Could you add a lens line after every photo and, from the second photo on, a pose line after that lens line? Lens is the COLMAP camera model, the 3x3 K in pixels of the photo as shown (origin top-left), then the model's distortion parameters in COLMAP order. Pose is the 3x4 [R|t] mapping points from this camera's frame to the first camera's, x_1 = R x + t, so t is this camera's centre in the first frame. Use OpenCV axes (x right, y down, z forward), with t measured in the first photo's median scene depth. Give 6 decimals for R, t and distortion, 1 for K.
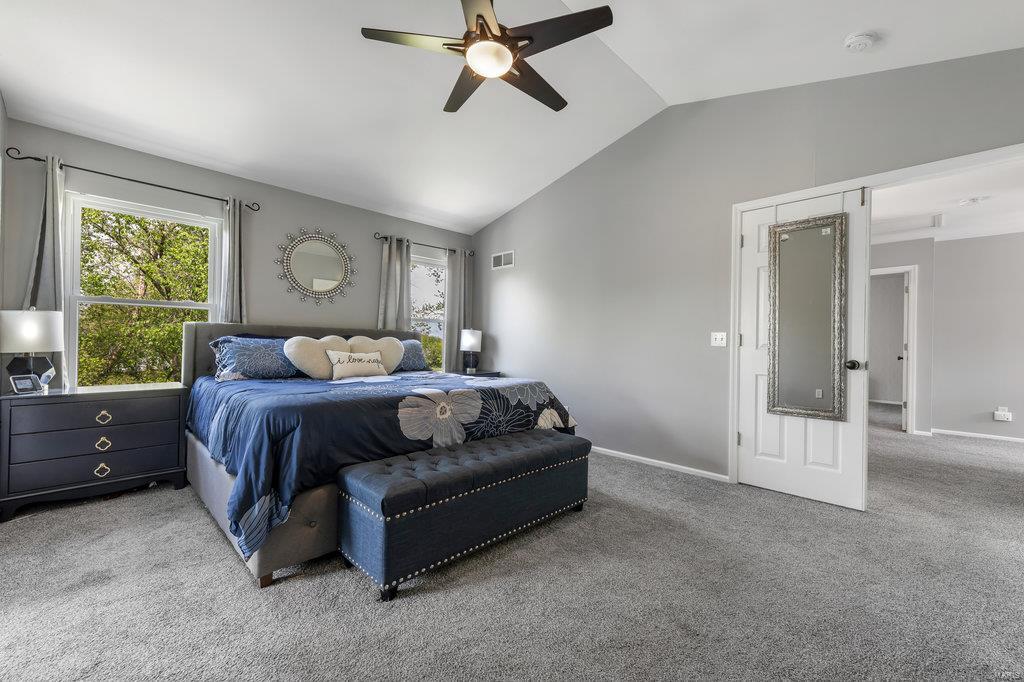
lens RADIAL K [[404.4, 0, 514.8], [0, 404.4, 336.9], [0, 0, 1]] dist [0.006291, 0.000265]
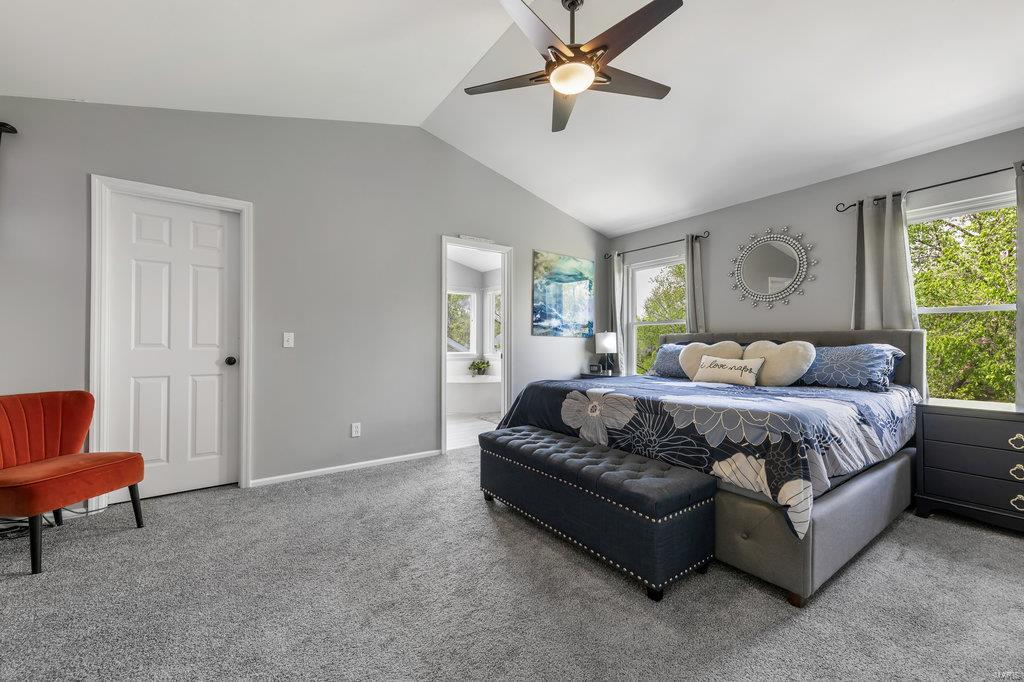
lens RADIAL K [[404.4, 0, 514.8], [0, 404.4, 336.9], [0, 0, 1]] dist [0.006291, 0.000265]
pose [[-0.158247, -0.035348, -0.986767, 0.868847], [0.011766, 0.999221, -0.037681, 0.024950], [0.987329, -0.017573, -0.157708, 0.896155]]
